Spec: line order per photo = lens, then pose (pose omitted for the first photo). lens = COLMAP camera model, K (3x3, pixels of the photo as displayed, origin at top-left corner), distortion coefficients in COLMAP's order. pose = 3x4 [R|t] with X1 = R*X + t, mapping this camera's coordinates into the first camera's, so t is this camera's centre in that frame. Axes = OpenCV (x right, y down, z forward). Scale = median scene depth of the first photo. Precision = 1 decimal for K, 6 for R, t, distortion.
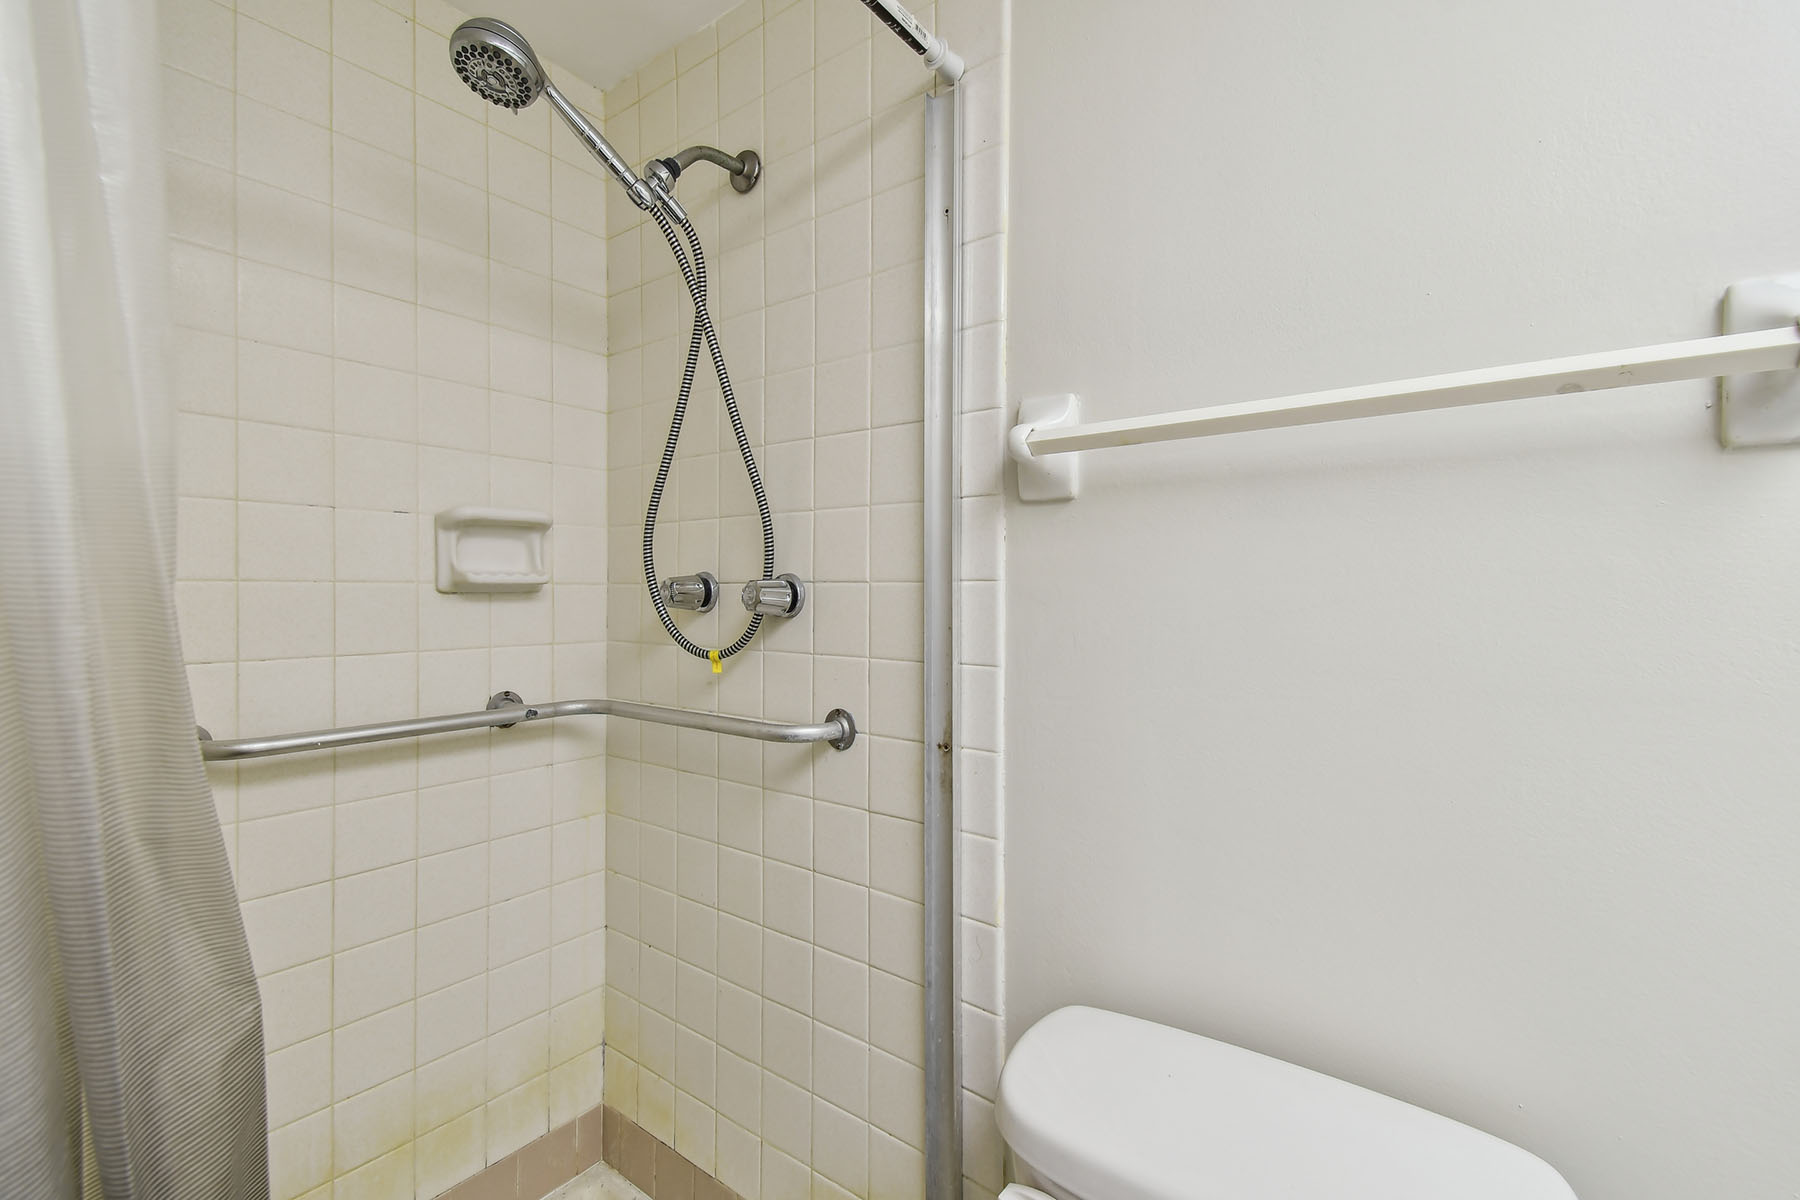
lens RADIAL K [[799.0, 0, 900.0], [0, 799.0, 600.0], [0, 0, 1]] dist [0.045147, -0.000338]
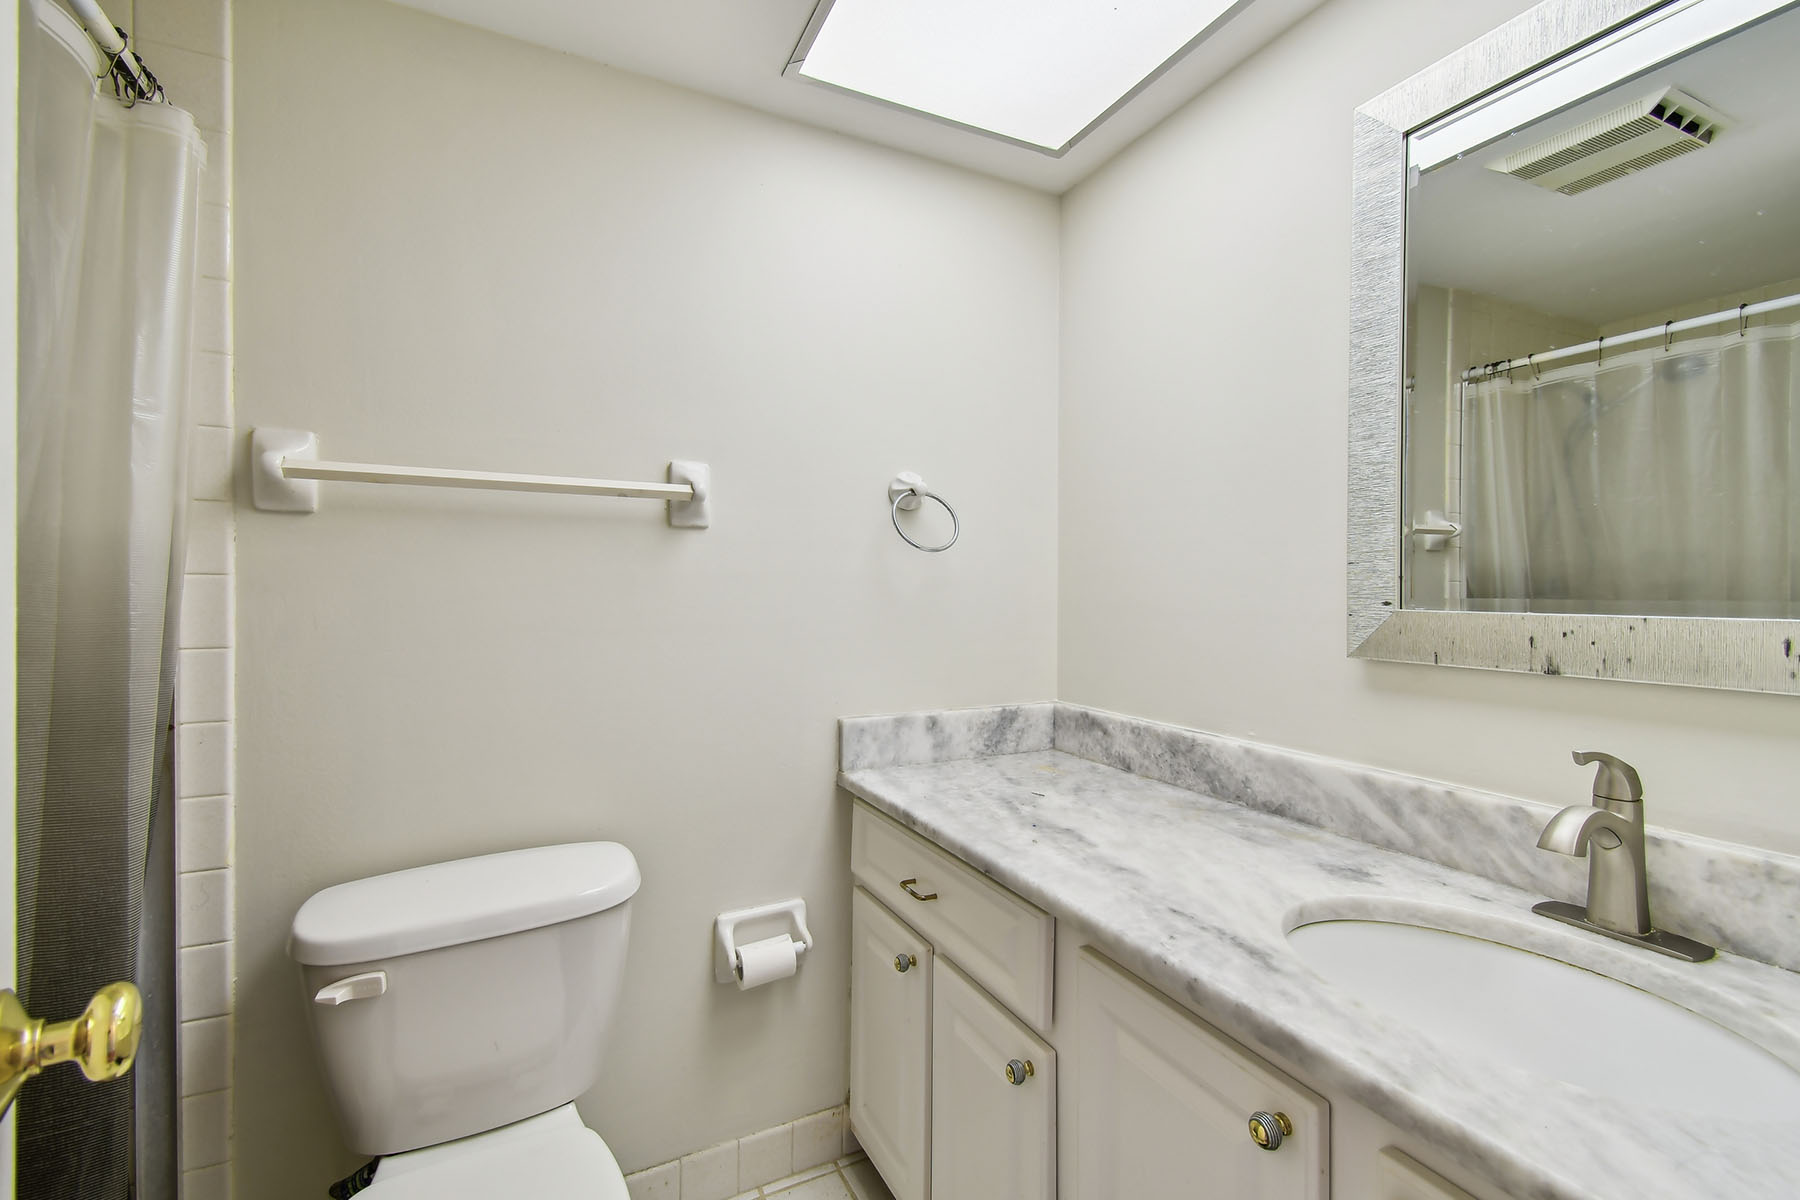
lens RADIAL K [[799.0, 0, 900.0], [0, 799.0, 600.0], [0, 0, 1]] dist [0.045147, -0.000338]
pose [[0.486233, -0.006689, 0.873804, -0.455018], [0.001687, 0.999976, 0.006716, 0.006555], [-0.873828, -0.001792, 0.486232, -0.448033]]
